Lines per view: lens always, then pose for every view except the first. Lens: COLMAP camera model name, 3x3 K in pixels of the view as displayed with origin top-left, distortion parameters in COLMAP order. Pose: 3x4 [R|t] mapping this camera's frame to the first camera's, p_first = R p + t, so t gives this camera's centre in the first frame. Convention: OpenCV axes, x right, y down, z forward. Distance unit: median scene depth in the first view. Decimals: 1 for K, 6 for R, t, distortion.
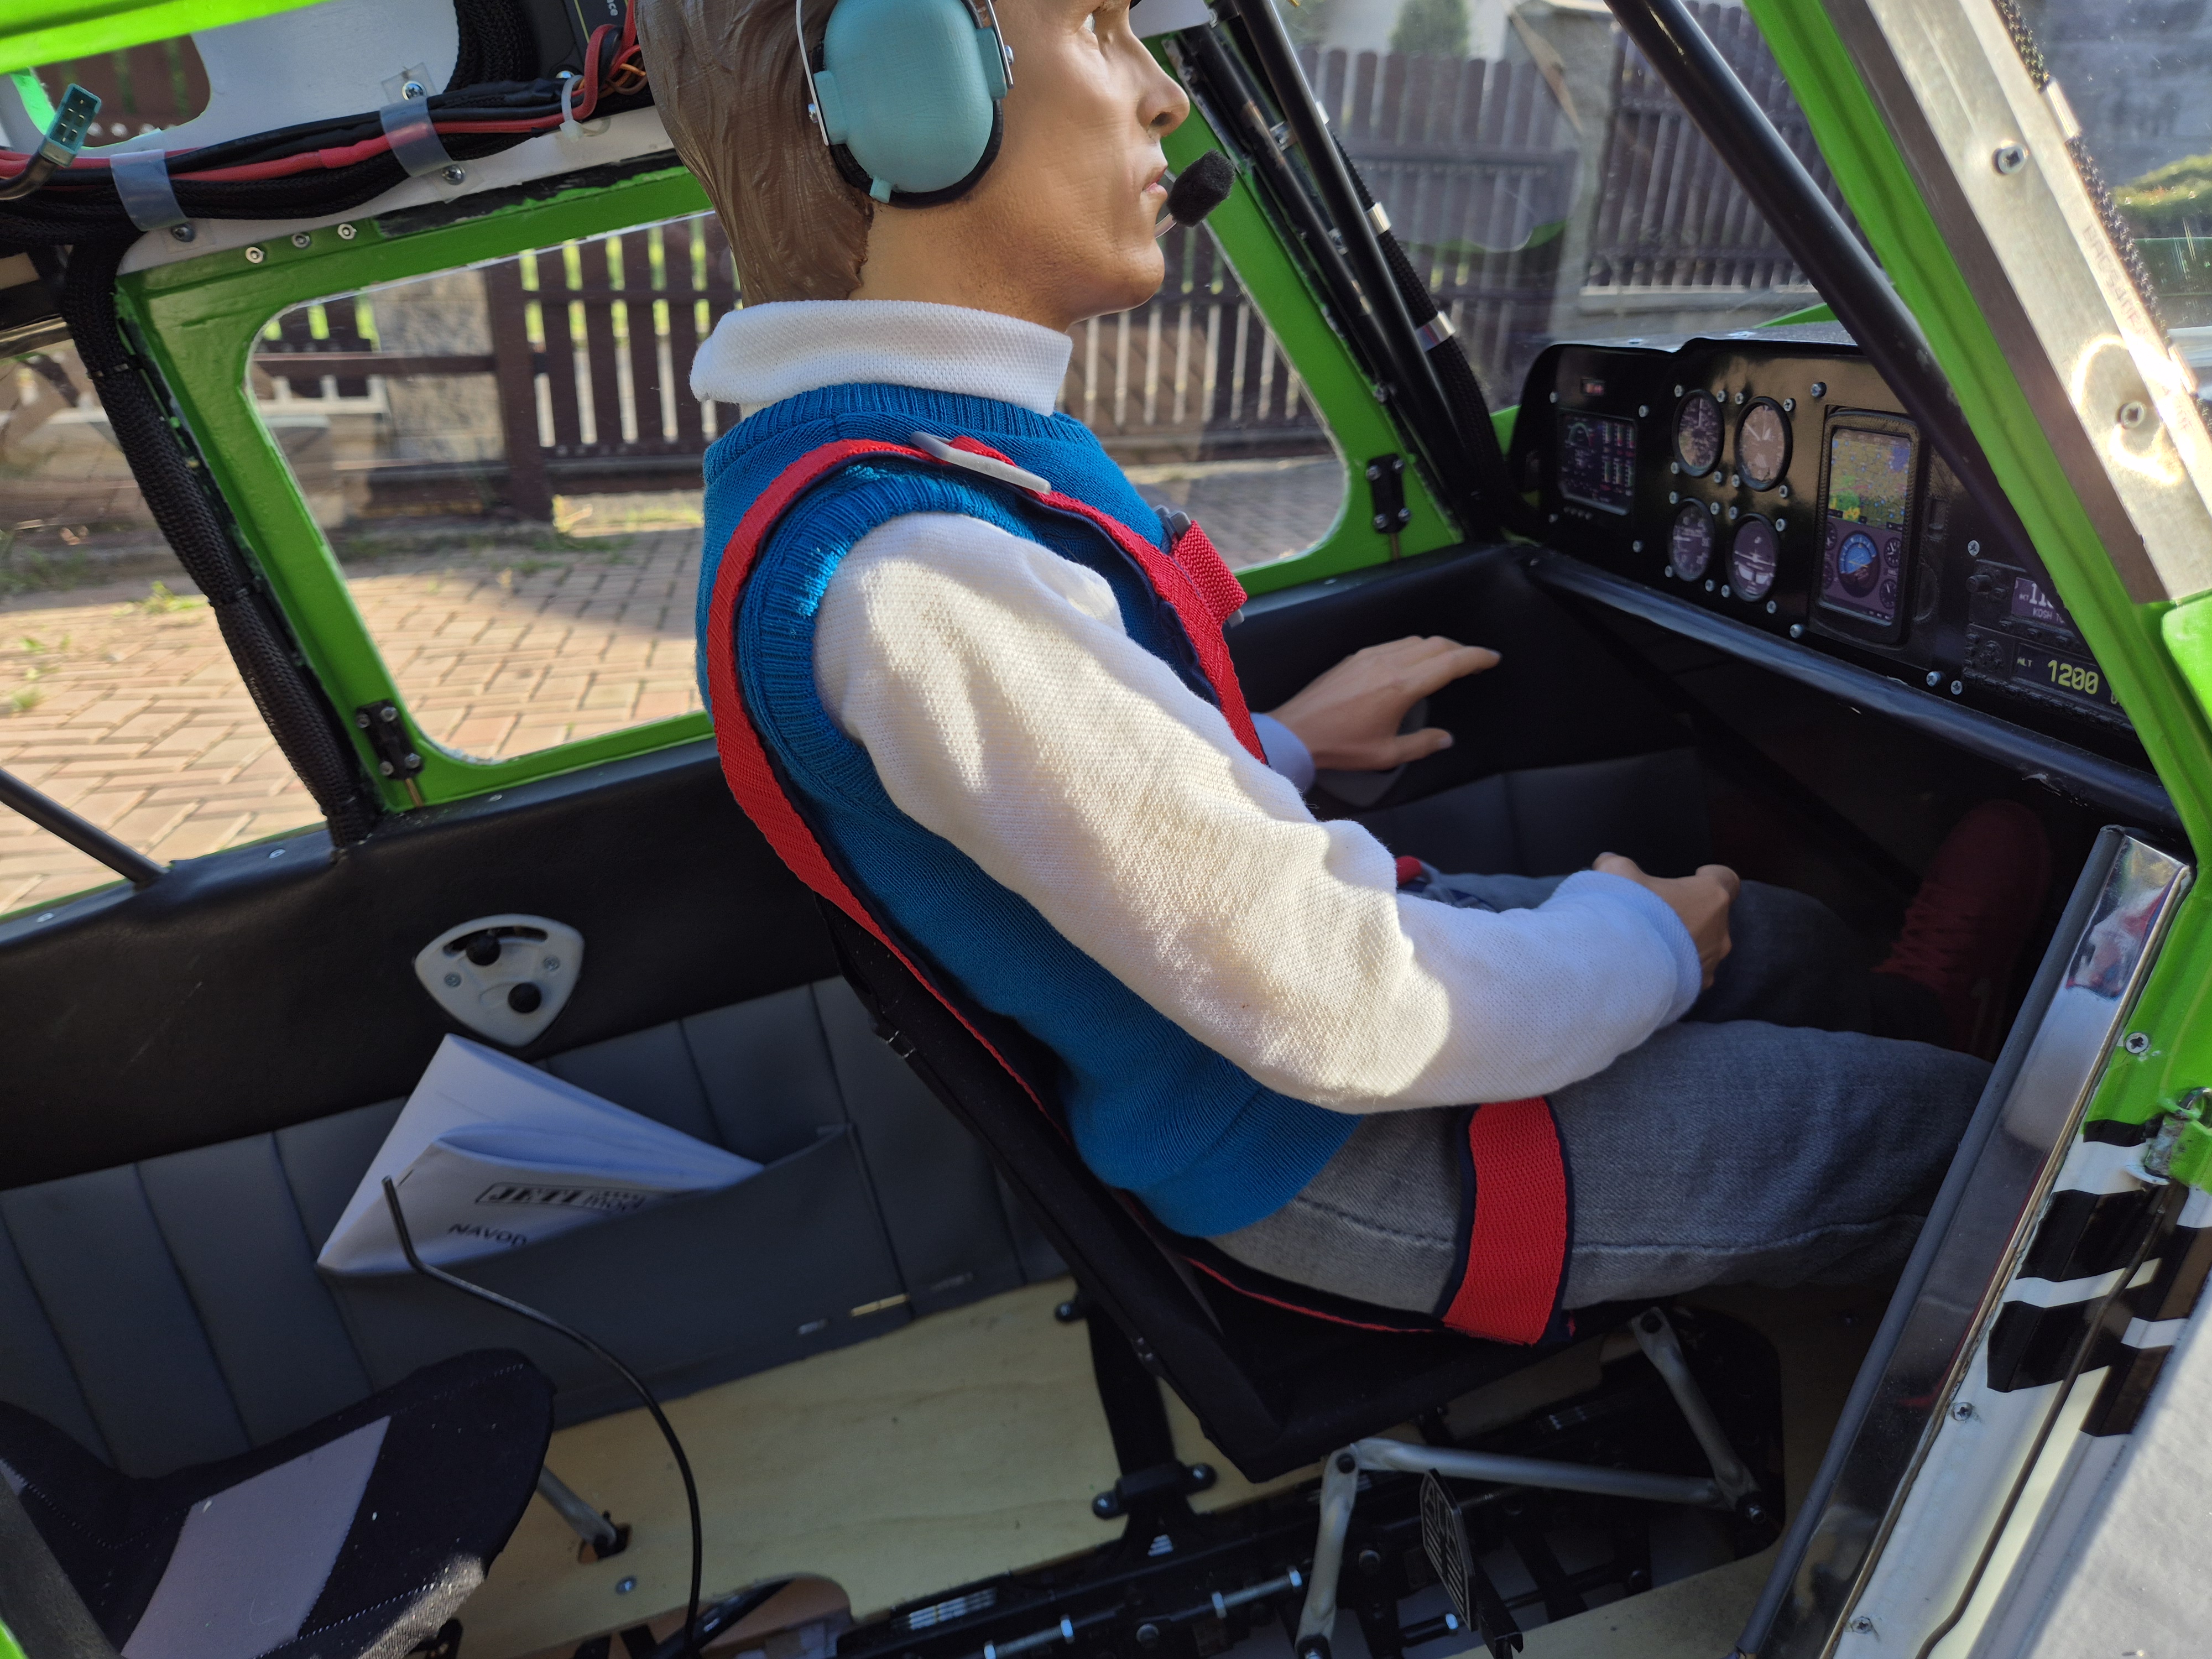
lens RADIAL K [[1511.1, 0, 1100.1], [0, 1511.1, 822.4], [0, 0, 1]] dist [0.047473, -0.045866]
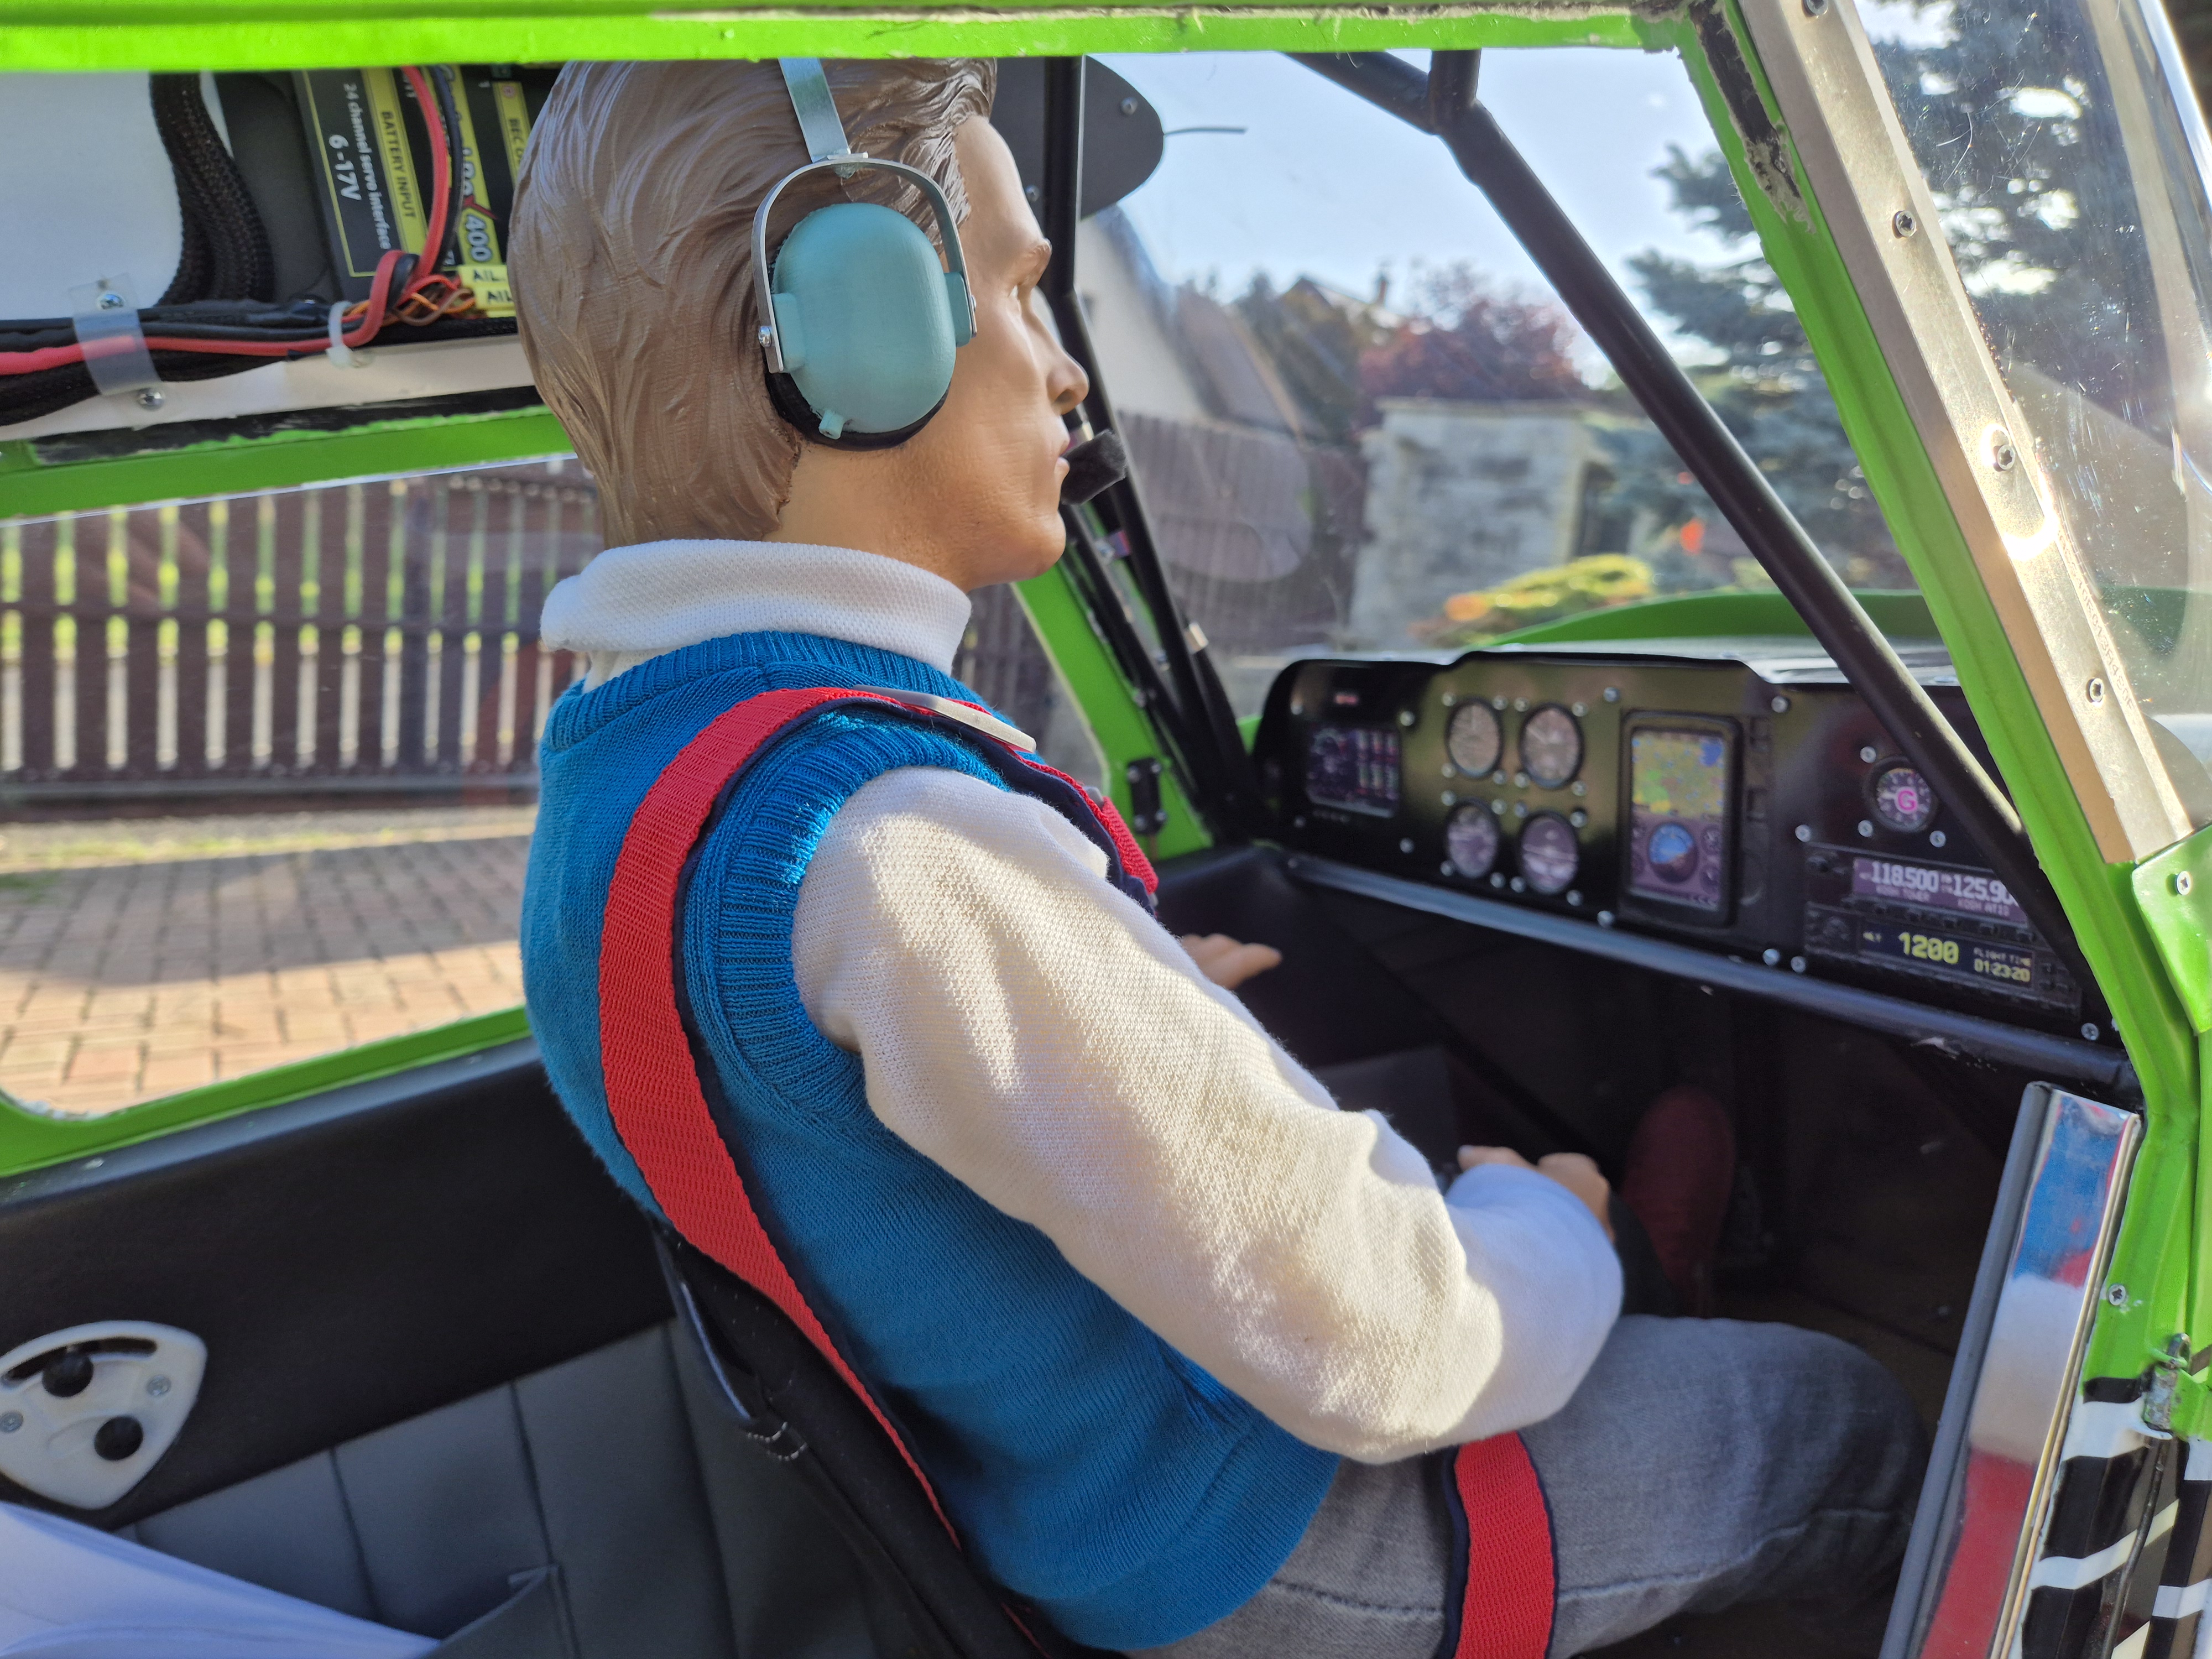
lens RADIAL K [[1511.1, 0, 1066.8], [0, 1511.1, 818.2], [0, 0, 1]] dist [0.047473, -0.045866]
pose [[0.952658, 0.010626, 0.303858, -0.203021], [0.057656, 0.974942, -0.214858, 0.008530], [-0.298527, 0.222206, 0.928174, 0.128719]]
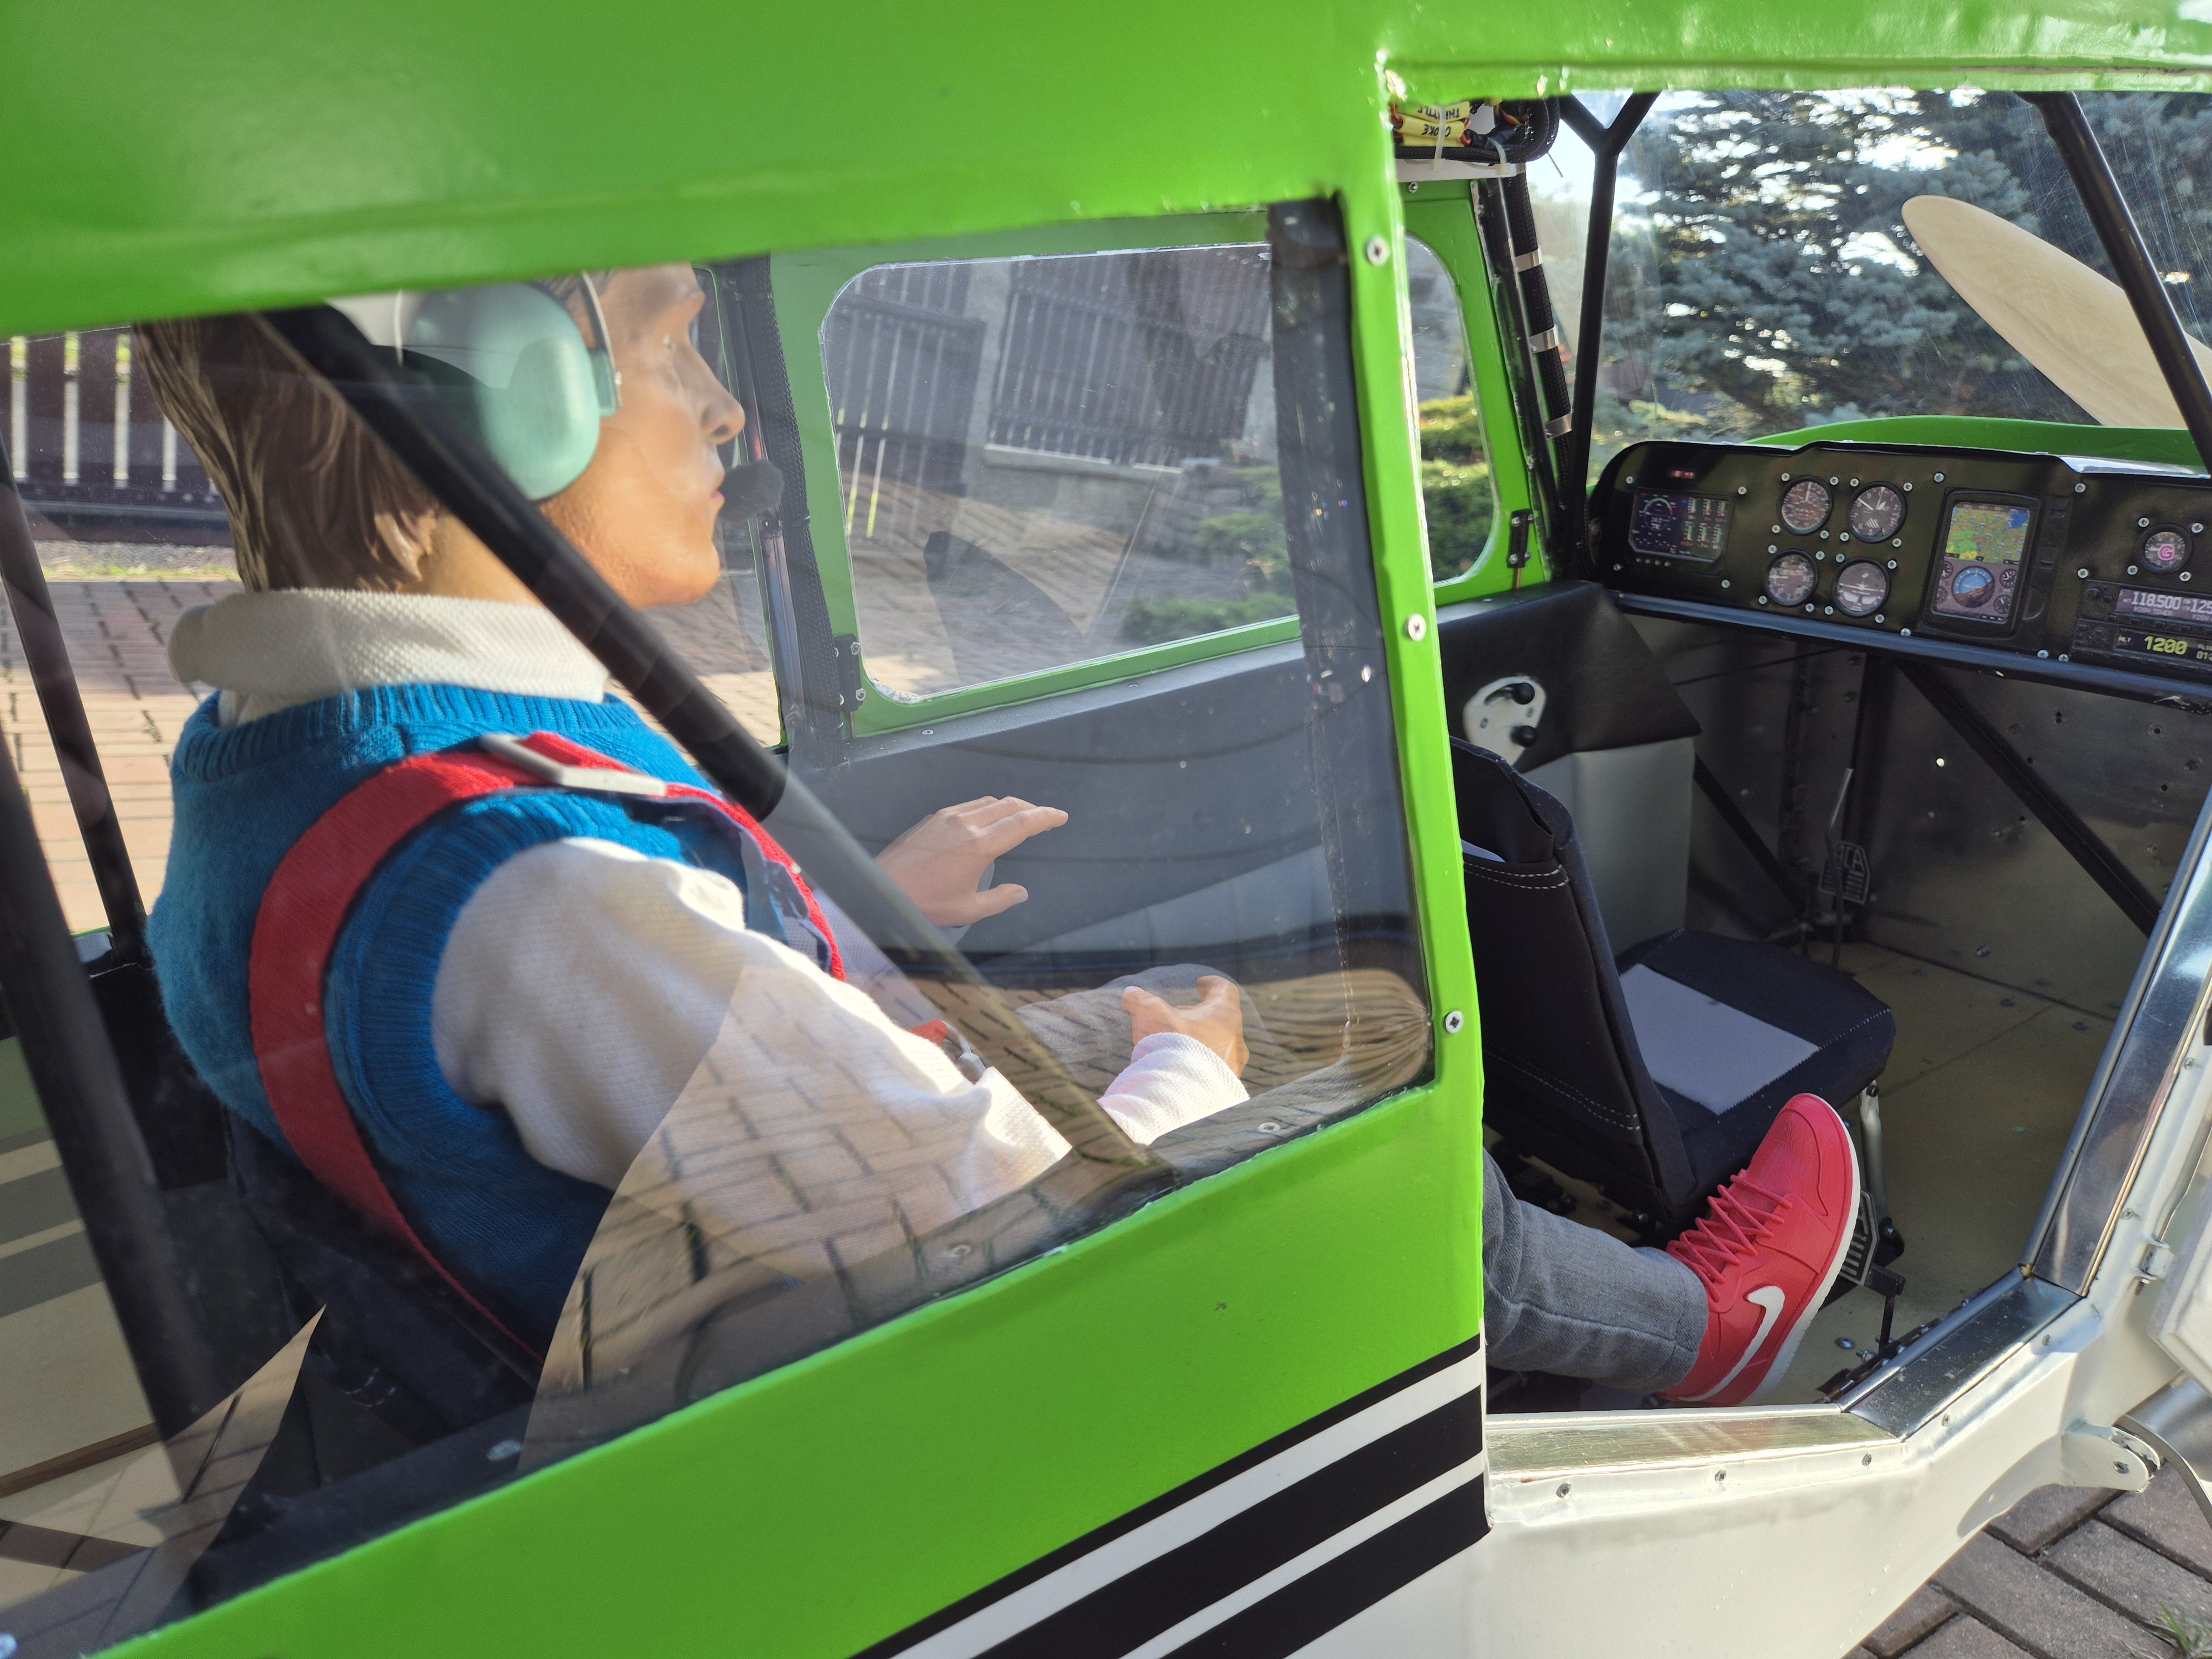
lens RADIAL K [[1511.1, 0, 1057.0], [0, 1511.1, 816.4], [0, 0, 1]] dist [0.047473, -0.045866]
pose [[0.909705, 0.018056, 0.414862, -0.927336], [0.018837, 0.996232, -0.084663, 0.167412], [-0.414827, 0.084833, 0.905937, -0.021550]]
